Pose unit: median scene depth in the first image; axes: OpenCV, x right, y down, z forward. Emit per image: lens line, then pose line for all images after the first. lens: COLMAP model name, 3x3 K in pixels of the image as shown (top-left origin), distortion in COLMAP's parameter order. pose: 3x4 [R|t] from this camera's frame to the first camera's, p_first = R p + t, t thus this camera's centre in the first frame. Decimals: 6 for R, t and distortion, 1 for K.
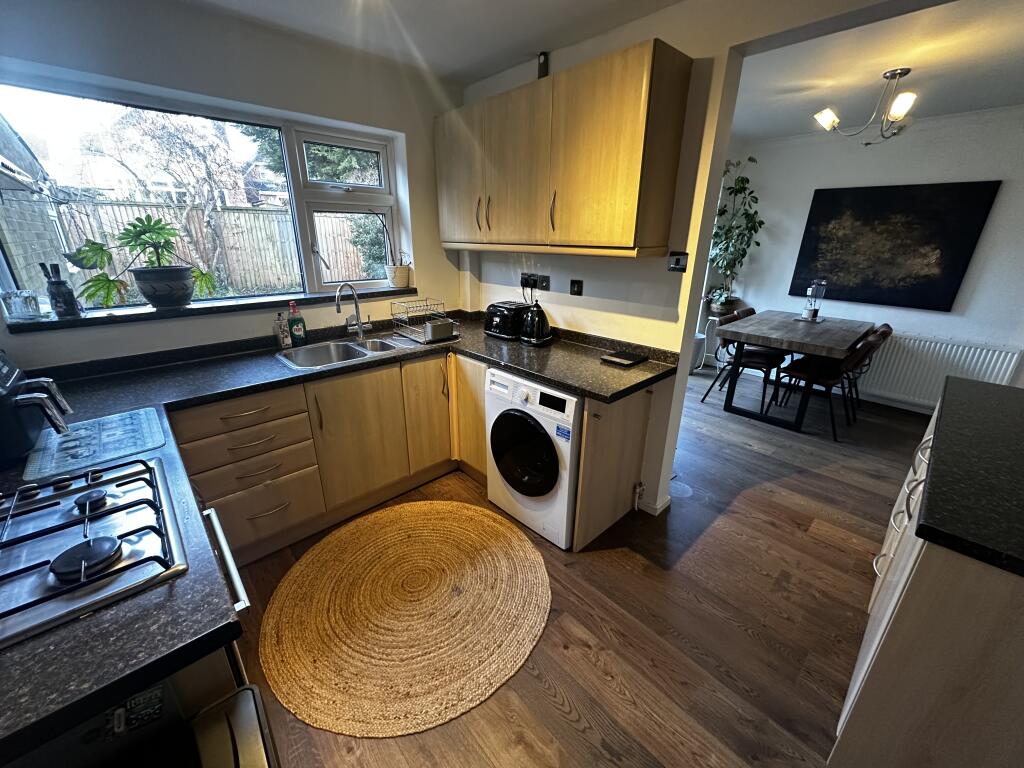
lens RADIAL K [[409.6, 0, 512.0], [0, 409.6, 384.0], [0, 0, 1]] dist [-0.001225, -0.000612]
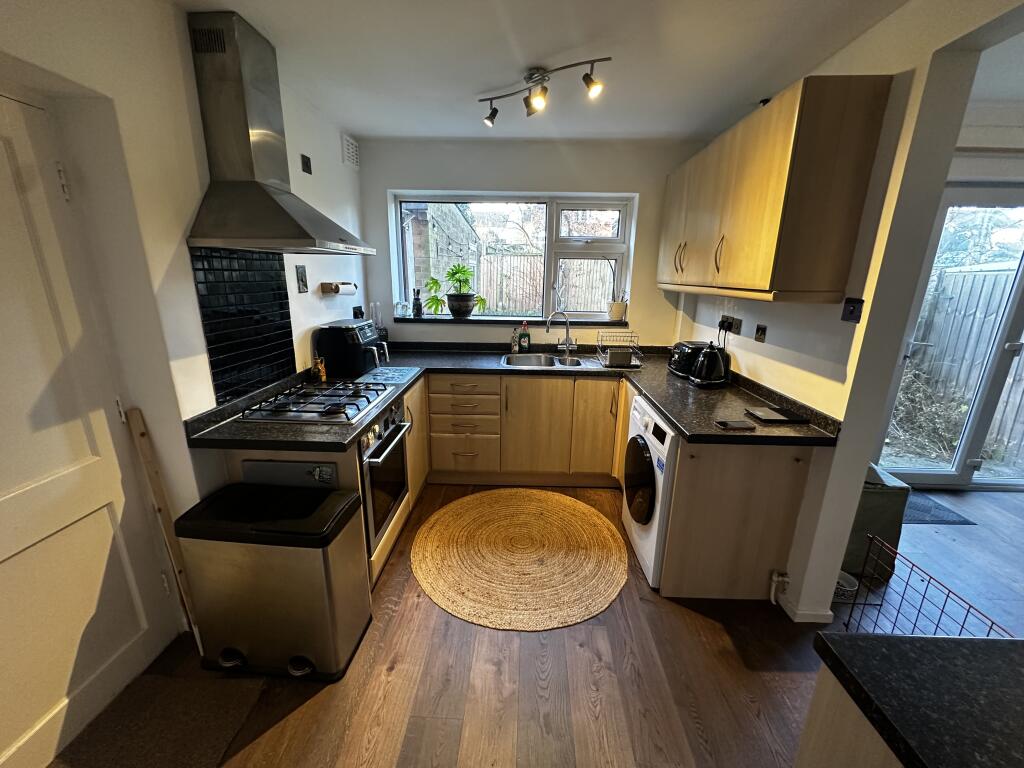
lens RADIAL K [[409.6, 0, 512.0], [0, 409.6, 384.0], [0, 0, 1]] dist [-0.001225, -0.000612]
pose [[0.705901, 0.187264, -0.683108, 0.452417], [-0.251141, 0.967933, 0.005824, 0.009452], [0.662293, 0.167445, 0.730294, -0.021733]]
